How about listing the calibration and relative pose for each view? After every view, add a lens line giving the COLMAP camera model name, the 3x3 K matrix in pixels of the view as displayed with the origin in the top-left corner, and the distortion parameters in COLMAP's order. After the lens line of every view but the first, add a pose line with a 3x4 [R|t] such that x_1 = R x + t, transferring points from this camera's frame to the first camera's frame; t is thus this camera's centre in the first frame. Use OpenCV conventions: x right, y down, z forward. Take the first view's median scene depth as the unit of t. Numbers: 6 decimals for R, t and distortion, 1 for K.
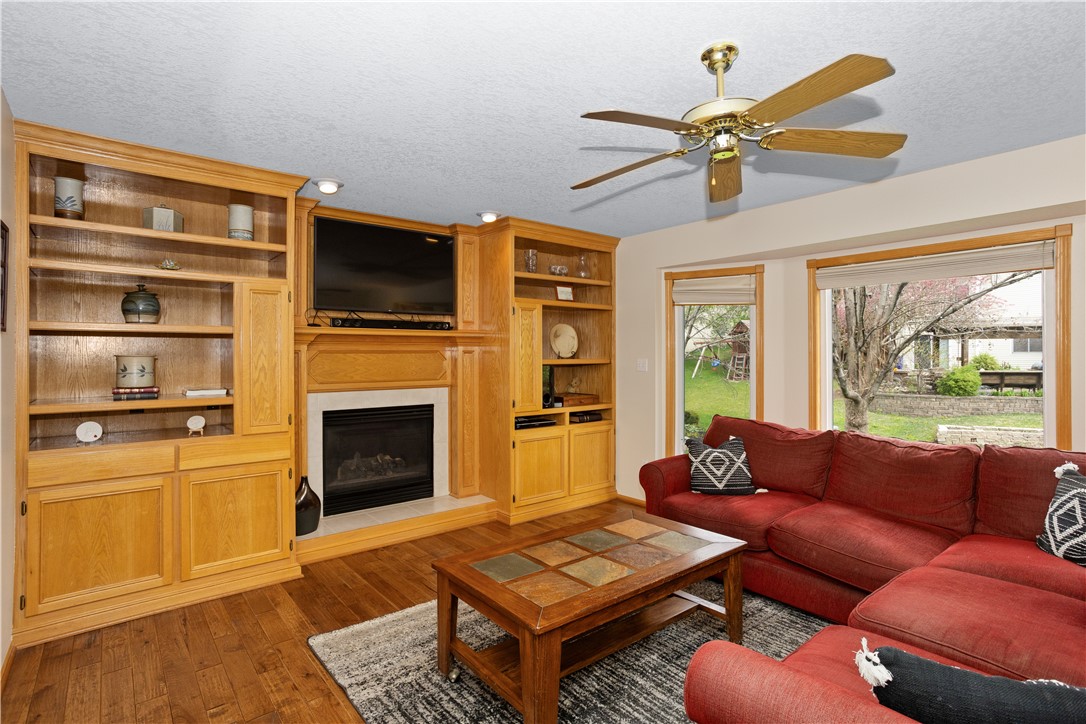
lens RADIAL K [[535.7, 0, 542.5], [0, 535.7, 355.1], [0, 0, 1]] dist [-0.036731, 0.021824]
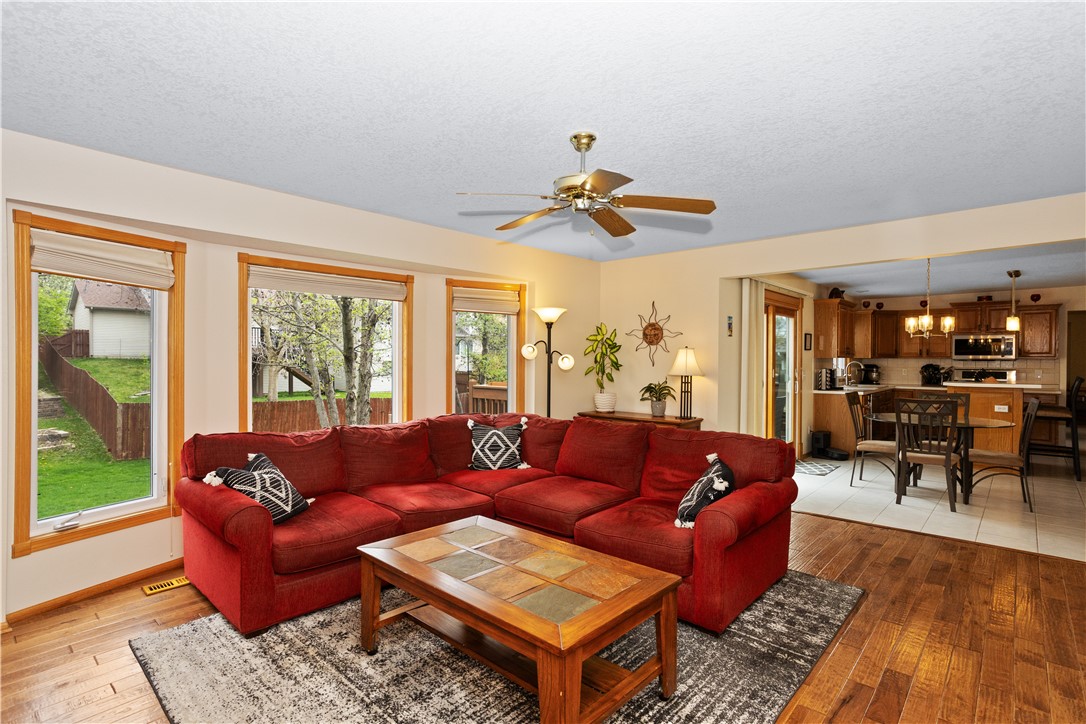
lens RADIAL K [[535.7, 0, 545.5], [0, 535.7, 361.3], [0, 0, 1]] dist [-0.036731, 0.021824]
pose [[-0.144210, -0.001473, 0.989546, -0.827854], [-0.005343, 0.999985, 0.000709, 0.008039], [-0.989533, -0.005185, -0.144215, 1.042447]]
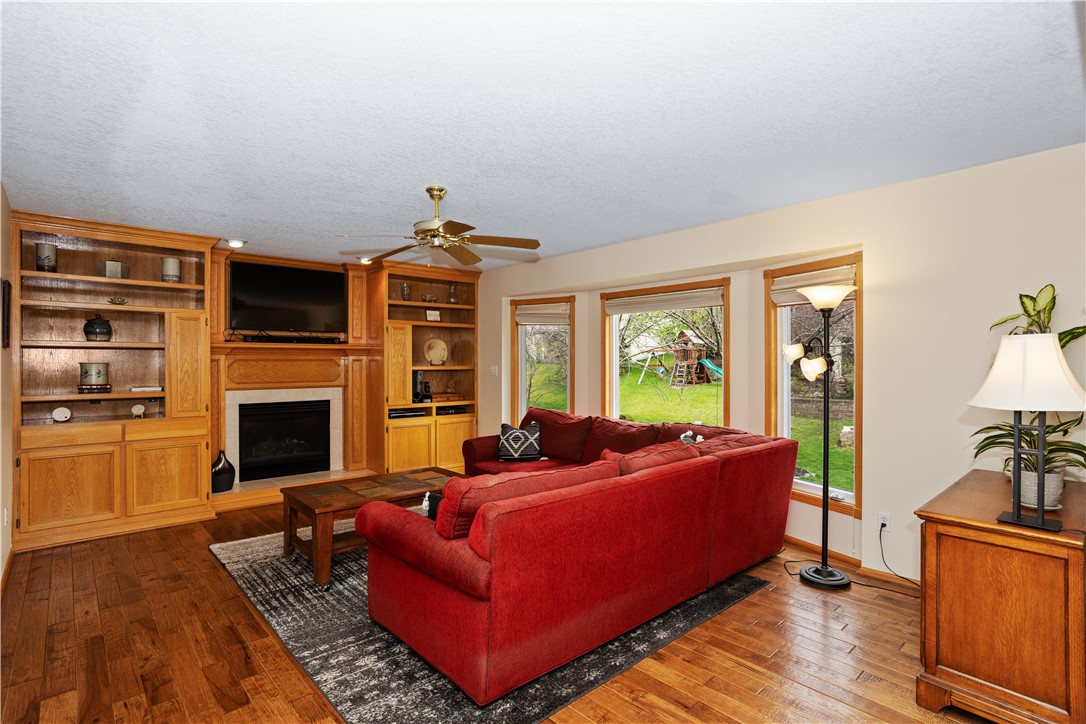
lens RADIAL K [[535.7, 0, 542.6], [0, 535.7, 366.1], [0, 0, 1]] dist [-0.036731, 0.021824]
pose [[0.998920, 0.002939, 0.046368, 0.328873], [-0.003304, 0.999964, 0.007786, -0.004390], [-0.046343, -0.007931, 0.998894, -0.422382]]
